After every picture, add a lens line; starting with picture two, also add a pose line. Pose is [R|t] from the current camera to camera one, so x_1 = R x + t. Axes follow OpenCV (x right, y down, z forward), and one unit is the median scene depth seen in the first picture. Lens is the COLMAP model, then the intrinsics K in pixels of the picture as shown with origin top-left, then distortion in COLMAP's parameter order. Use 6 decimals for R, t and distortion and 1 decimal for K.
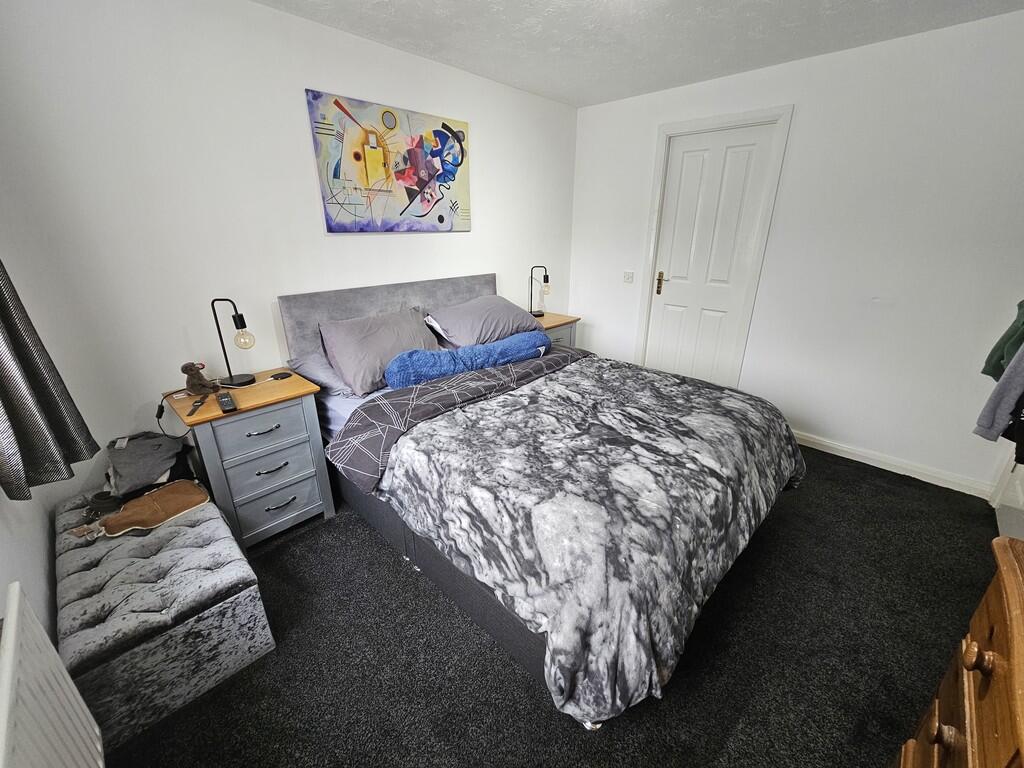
lens RADIAL K [[420.5, 0, 517.7], [0, 420.5, 383.8], [0, 0, 1]] dist [0.002204, 0.000468]
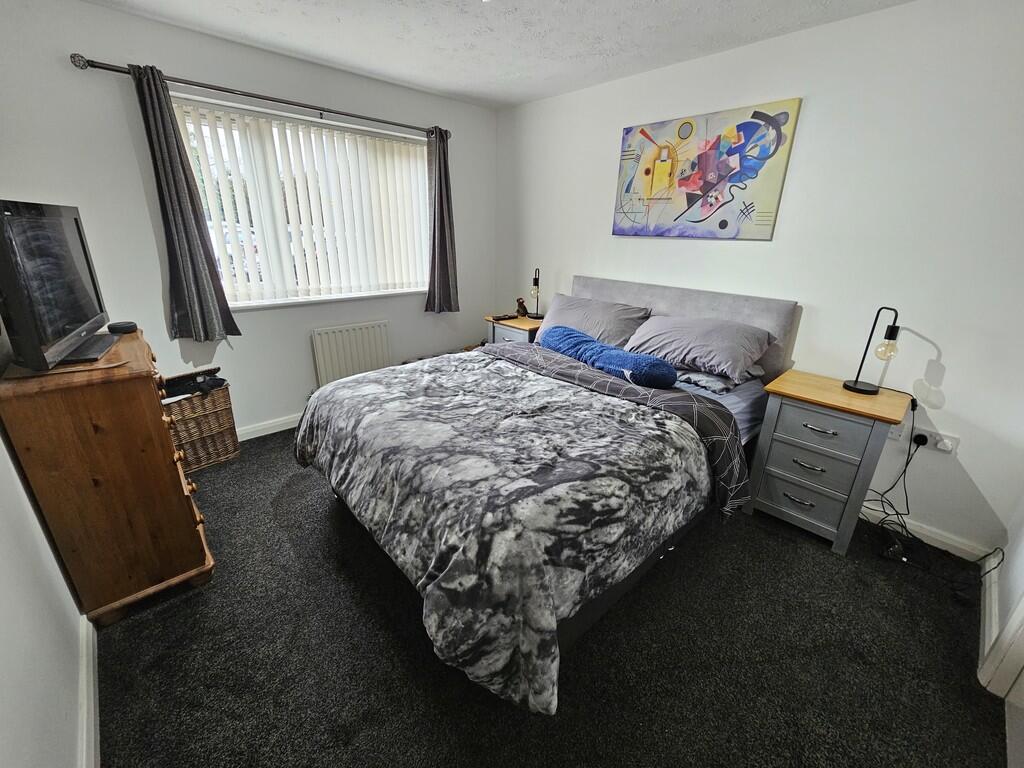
lens RADIAL K [[420.5, 0, 521.7], [0, 420.5, 392.0], [0, 0, 1]] dist [0.002204, 0.000468]
pose [[-0.057791, 0.372352, -0.926290, 0.911717], [-0.361243, 0.857169, 0.367104, -0.295578], [0.930679, 0.355831, 0.084973, 0.740845]]
